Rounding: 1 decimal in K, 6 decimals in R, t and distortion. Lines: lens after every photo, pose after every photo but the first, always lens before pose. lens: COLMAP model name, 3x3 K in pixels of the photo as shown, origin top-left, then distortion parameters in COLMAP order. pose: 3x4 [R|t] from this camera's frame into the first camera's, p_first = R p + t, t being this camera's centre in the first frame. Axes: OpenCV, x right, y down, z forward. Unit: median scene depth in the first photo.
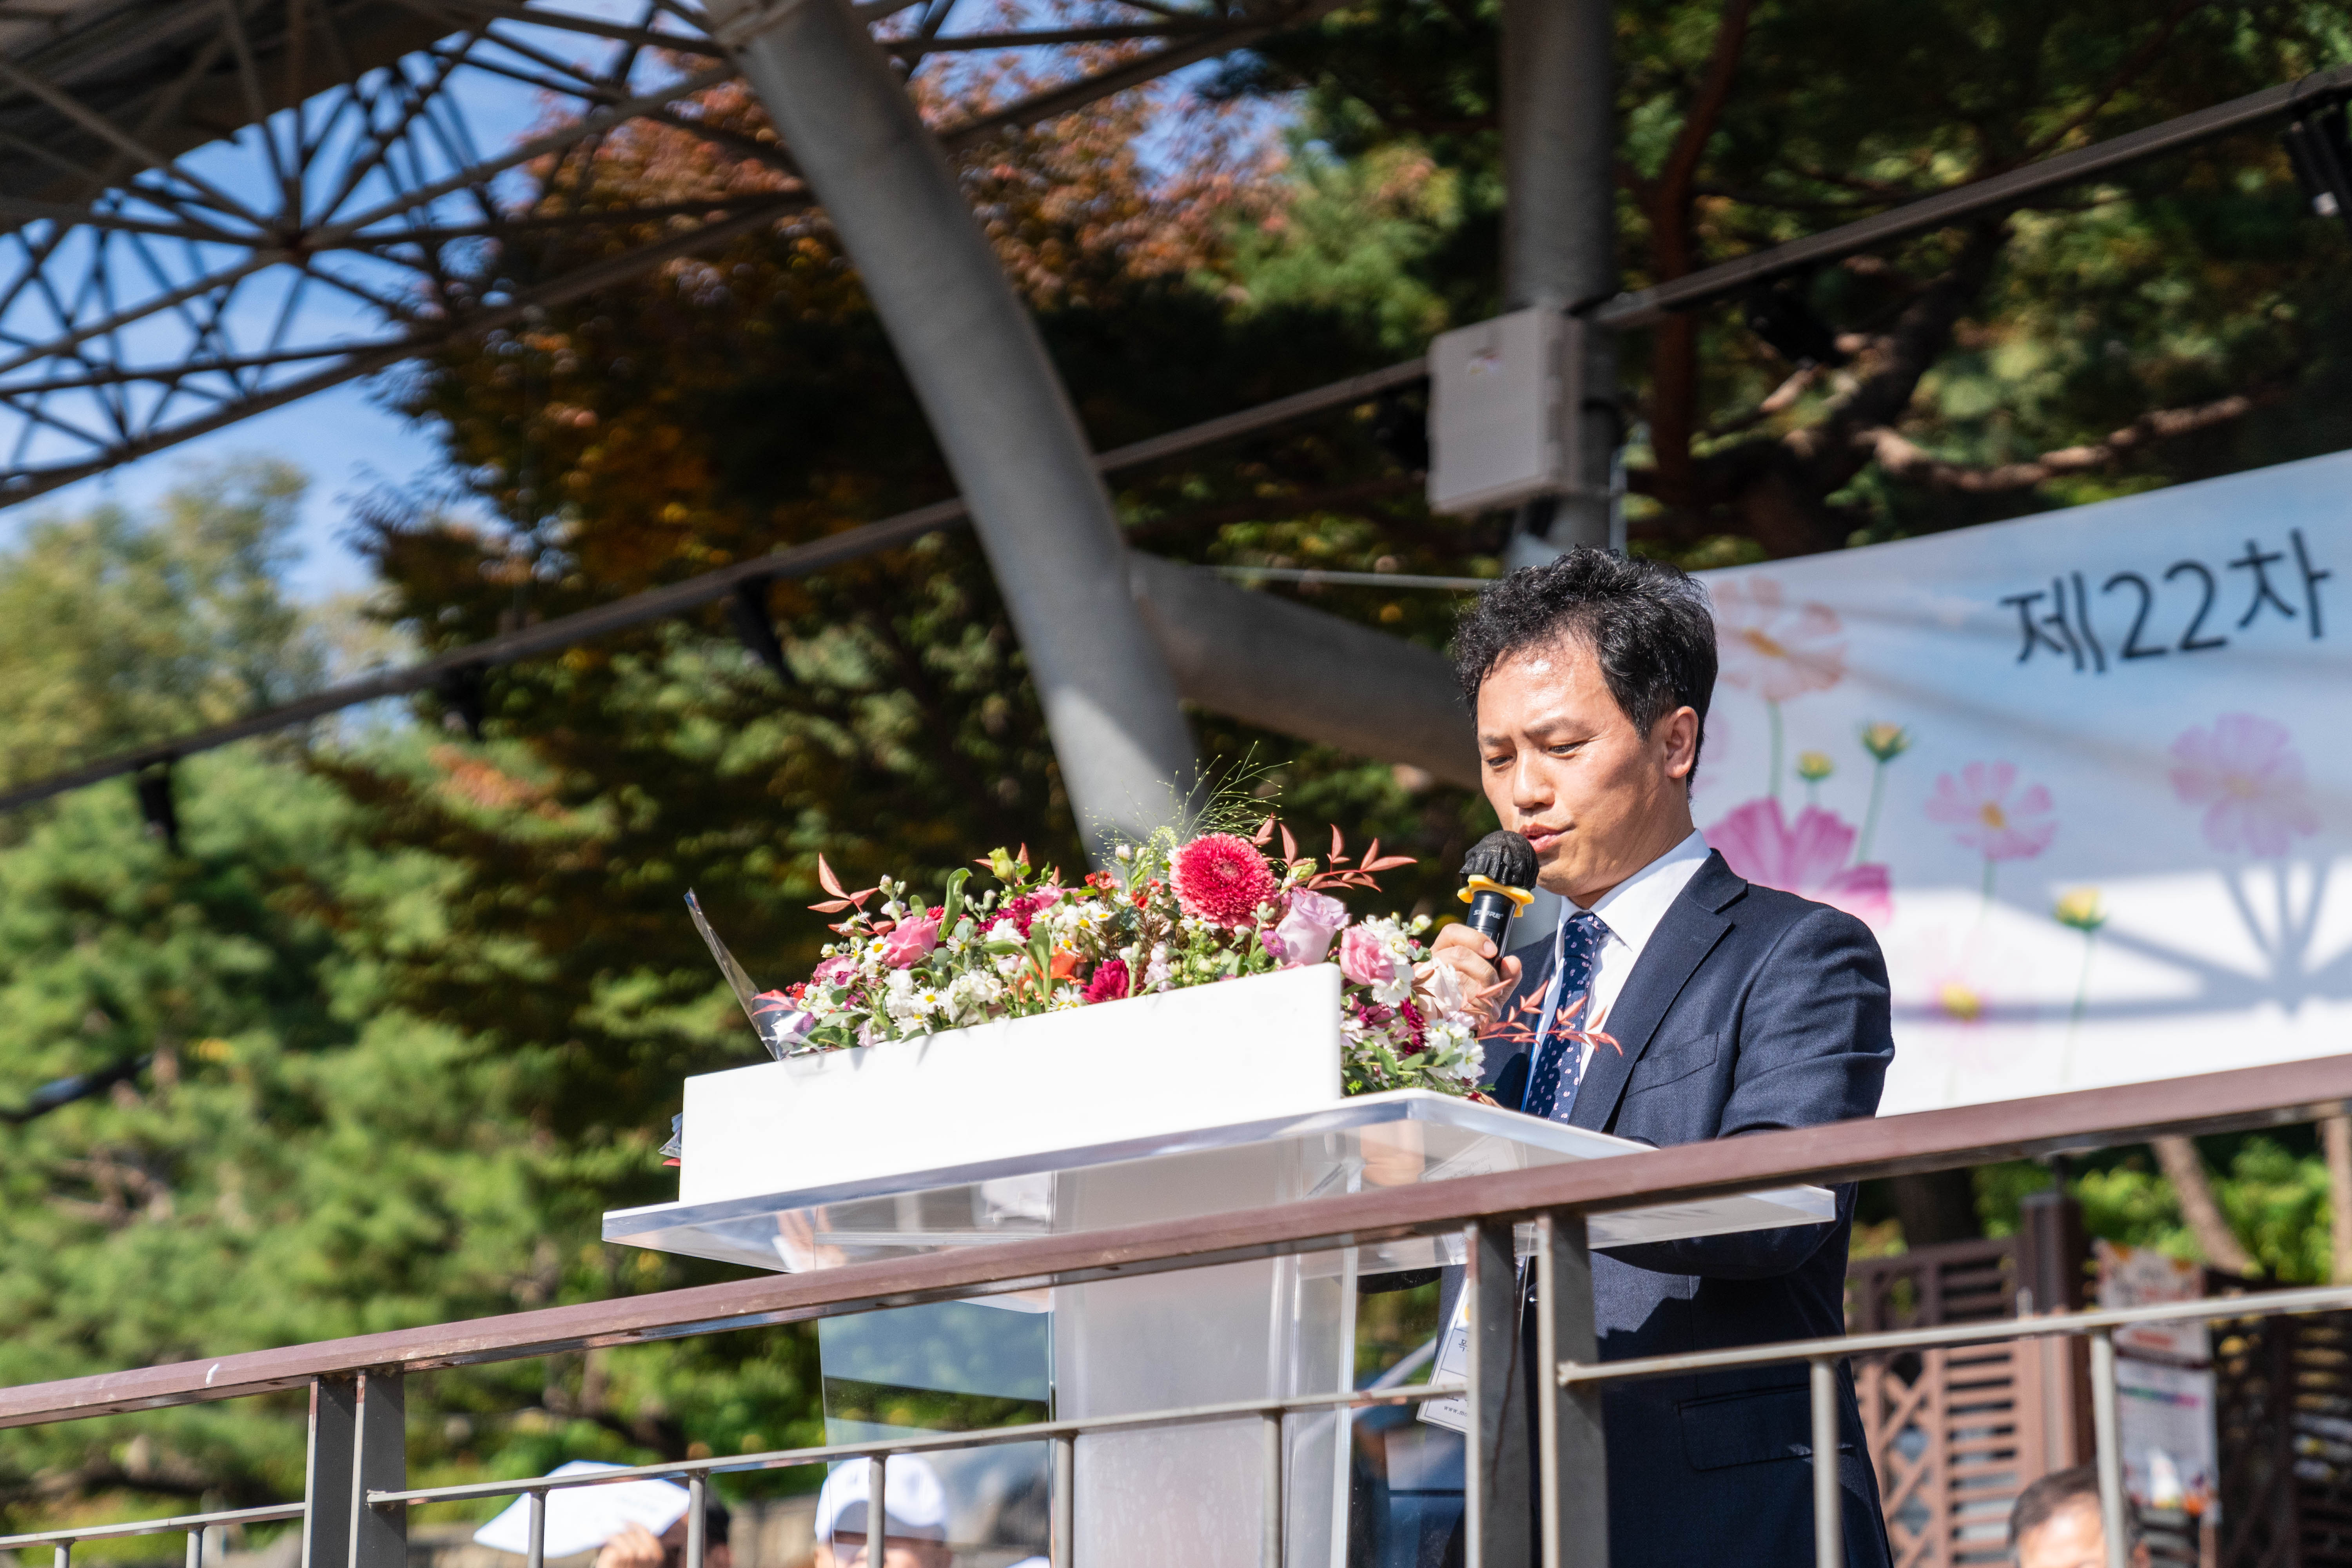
lens RADIAL K [[4757.8, 0, 1176.0], [0, 4757.8, 784.0], [0, 0, 1]] dist [0.037315, -0.172256]
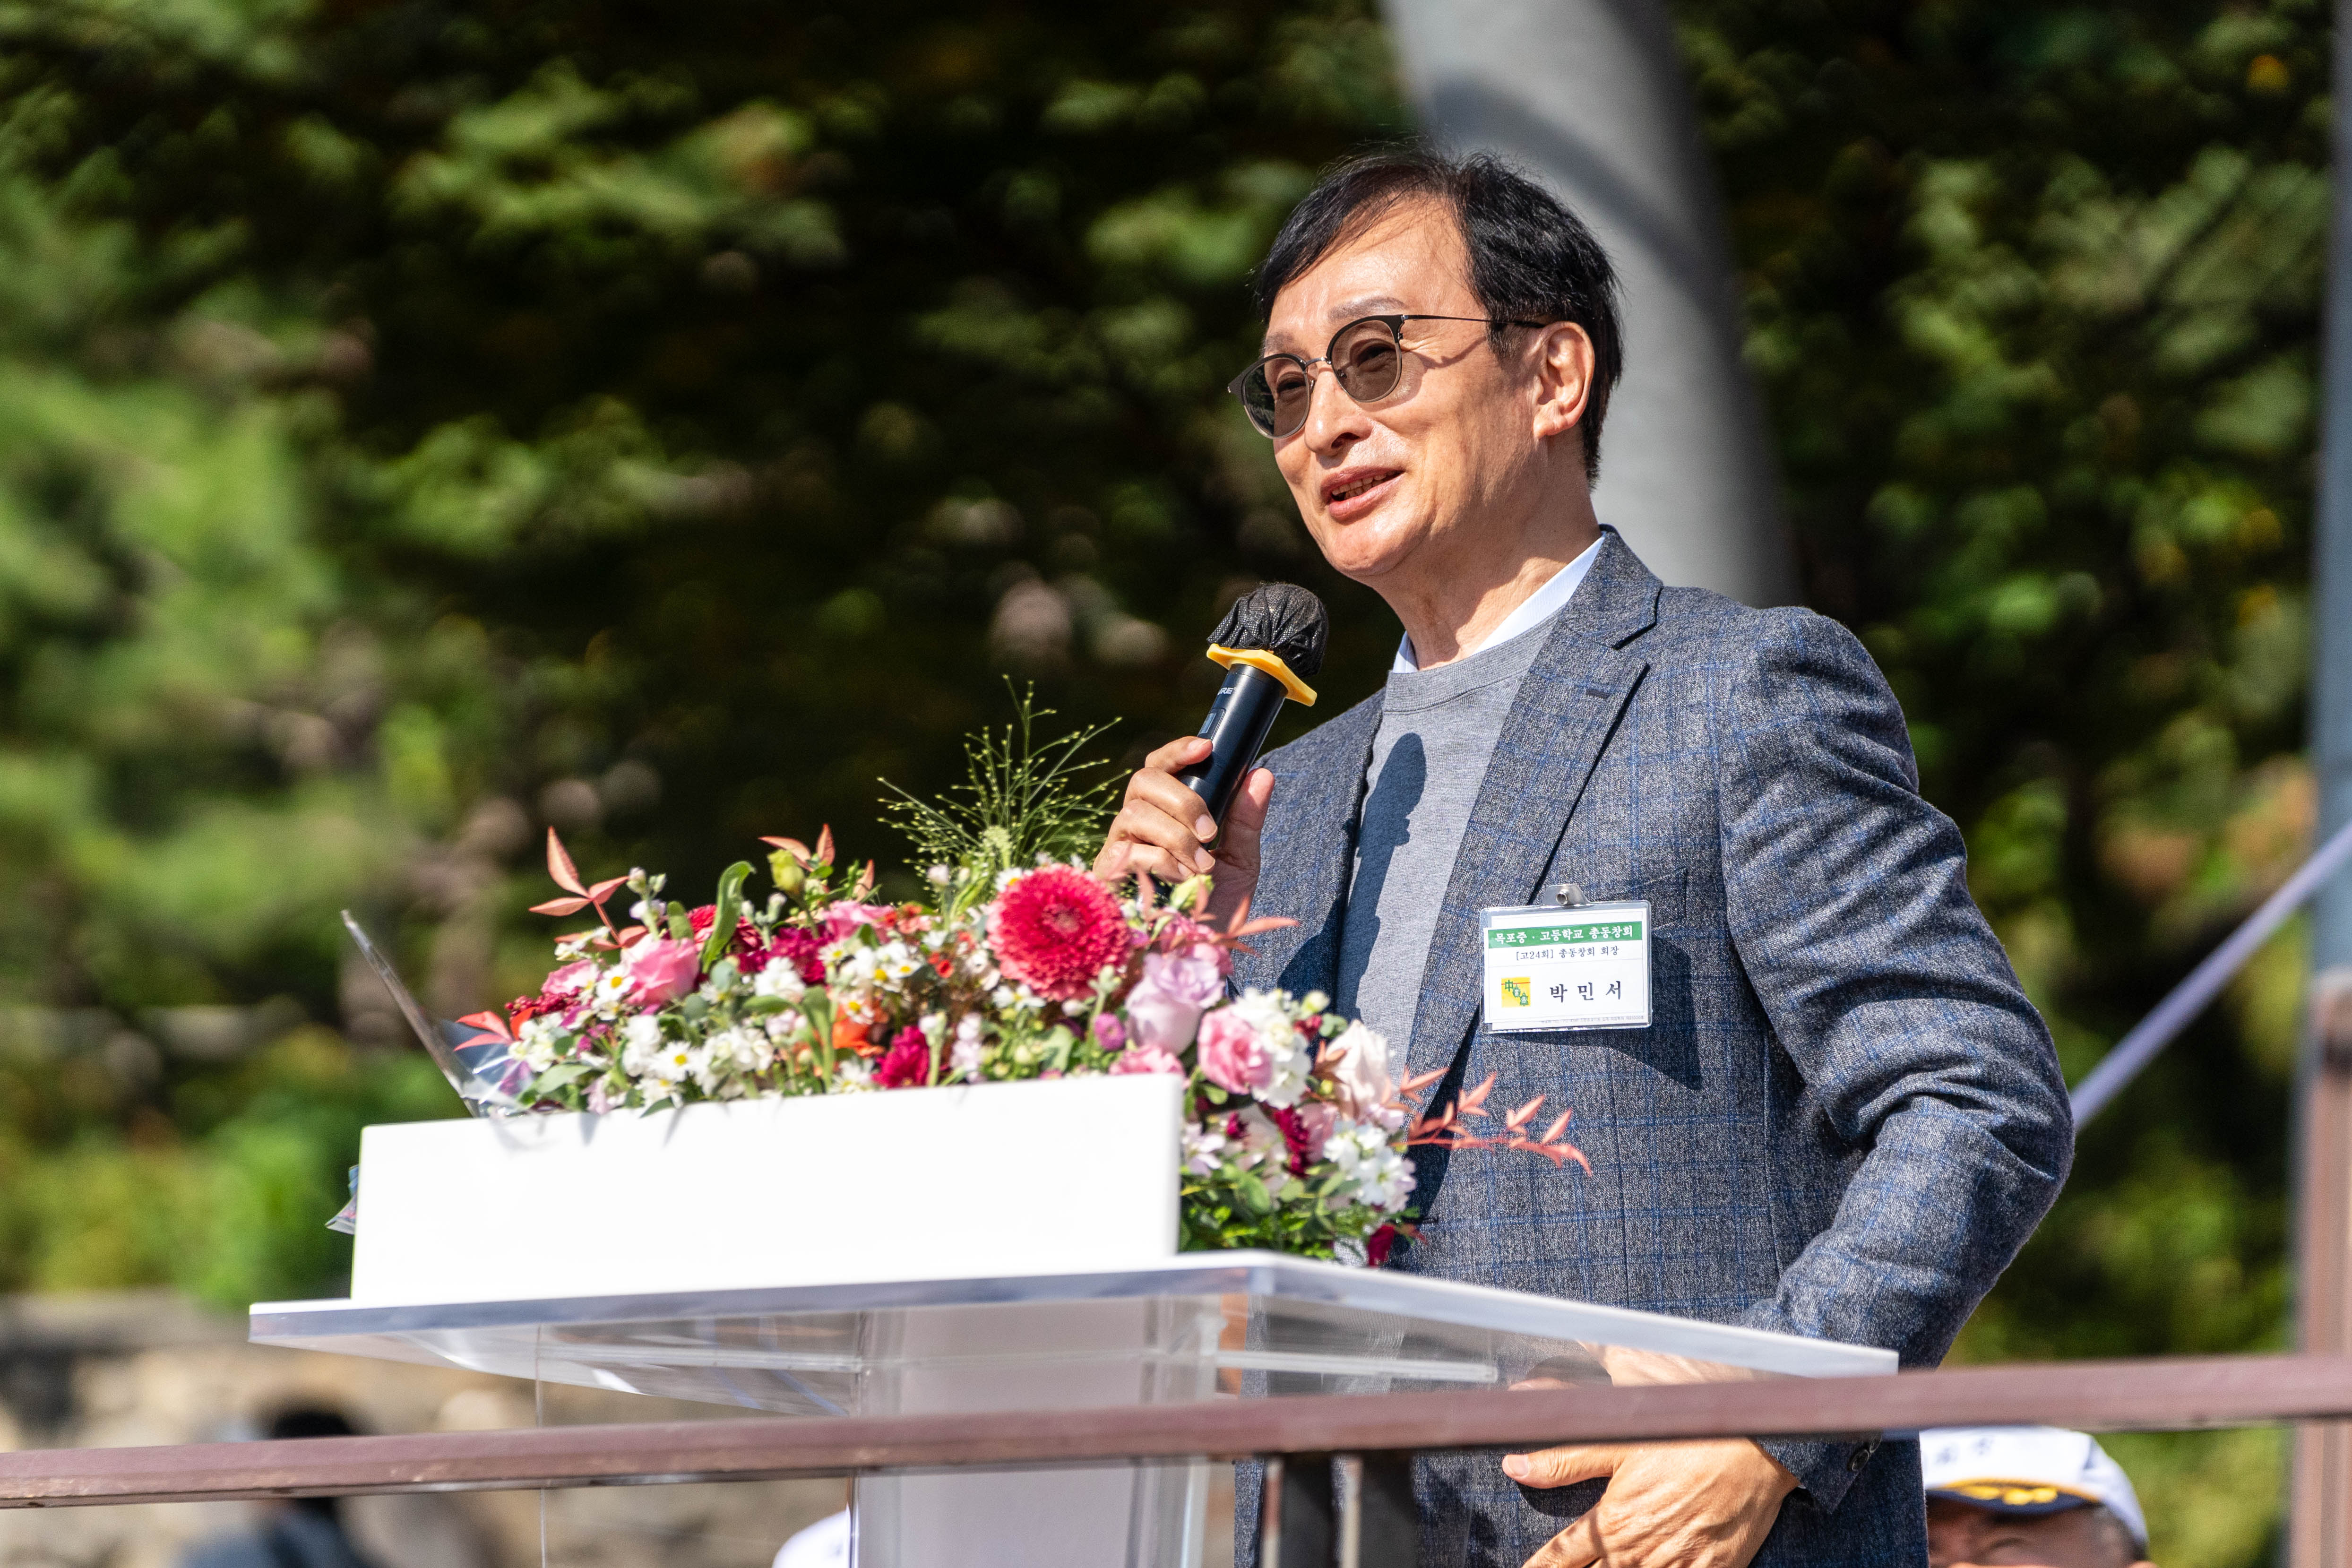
lens RADIAL K [[12314.1, 0, 1176.0], [0, 12314.1, 784.0], [0, 0, 1]] dist [0.101242, 4.742578]
pose [[0.997199, 0.026761, -0.069838, 0.037863], [-0.018287, 0.992694, 0.119268, -0.054495], [0.072519, -0.117657, 0.990403, -0.213797]]
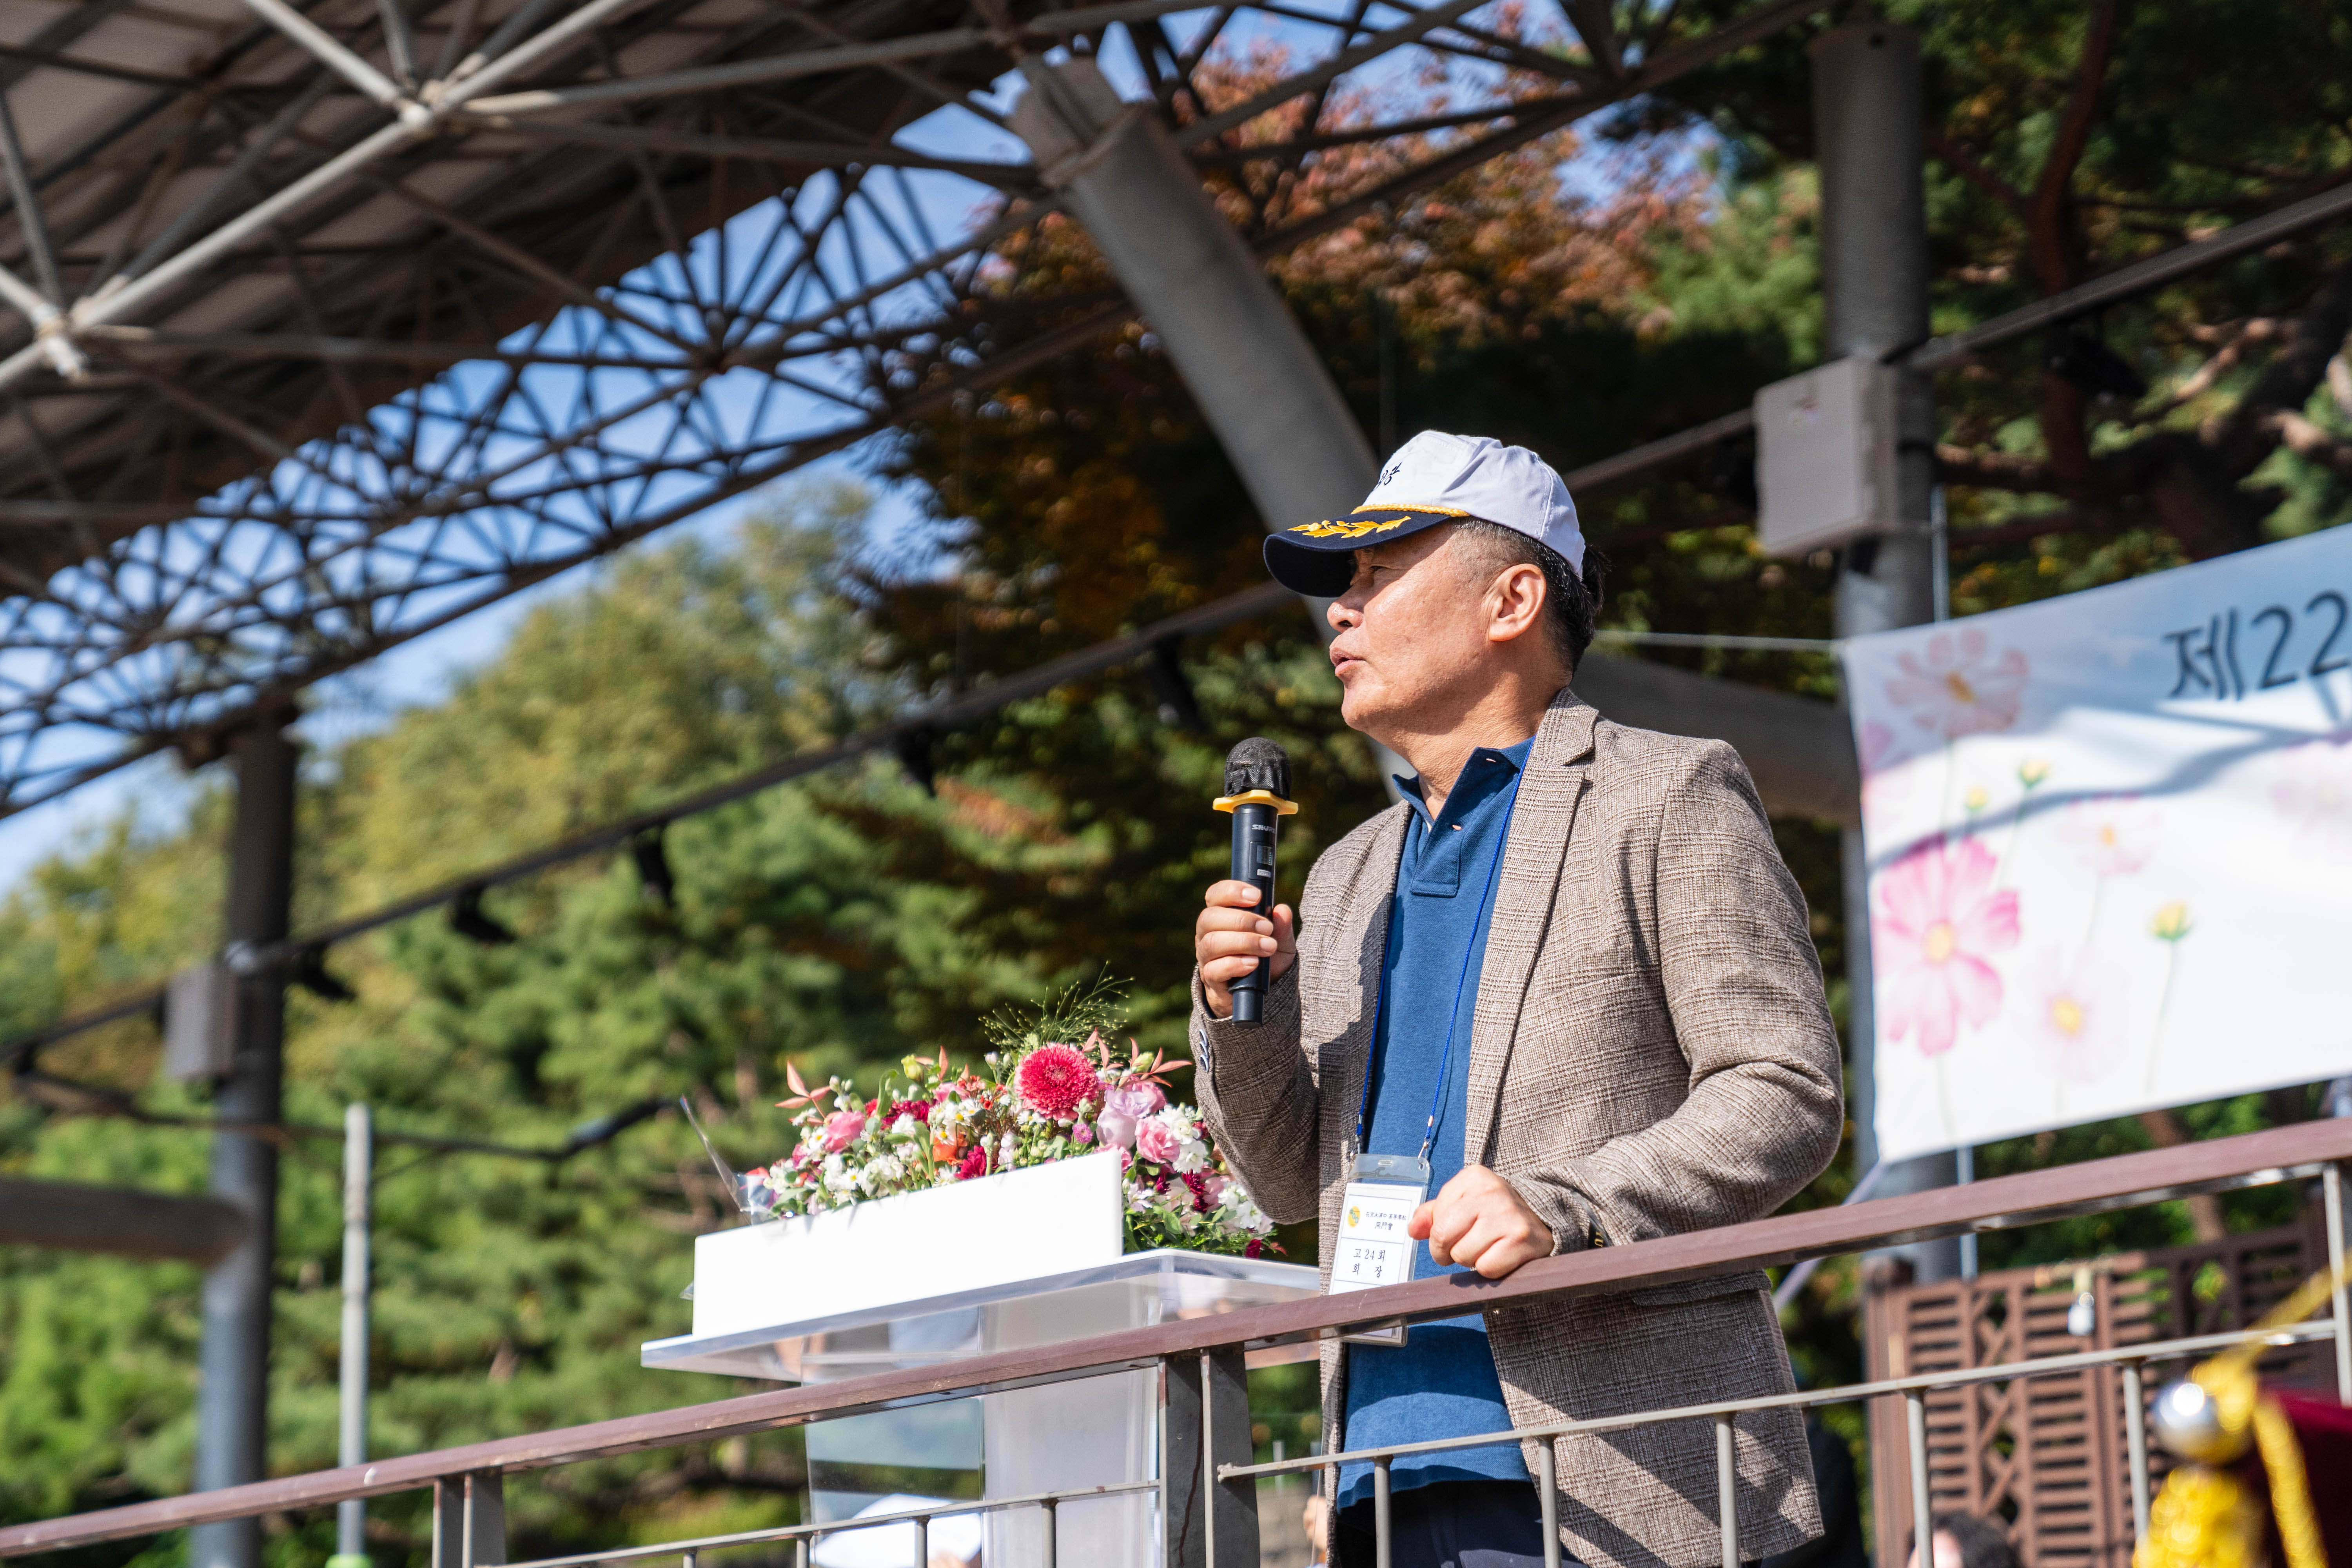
lens RADIAL K [[4757.8, 0, 1176.0], [0, 4757.8, 784.0], [0, 0, 1]] dist [0.037315, -0.172256]
pose [[0.990604, -0.050916, -0.126931, 0.048682], [0.051845, 0.998647, 0.004030, -0.014826], [0.126554, -0.010573, 0.991903, -0.064300]]
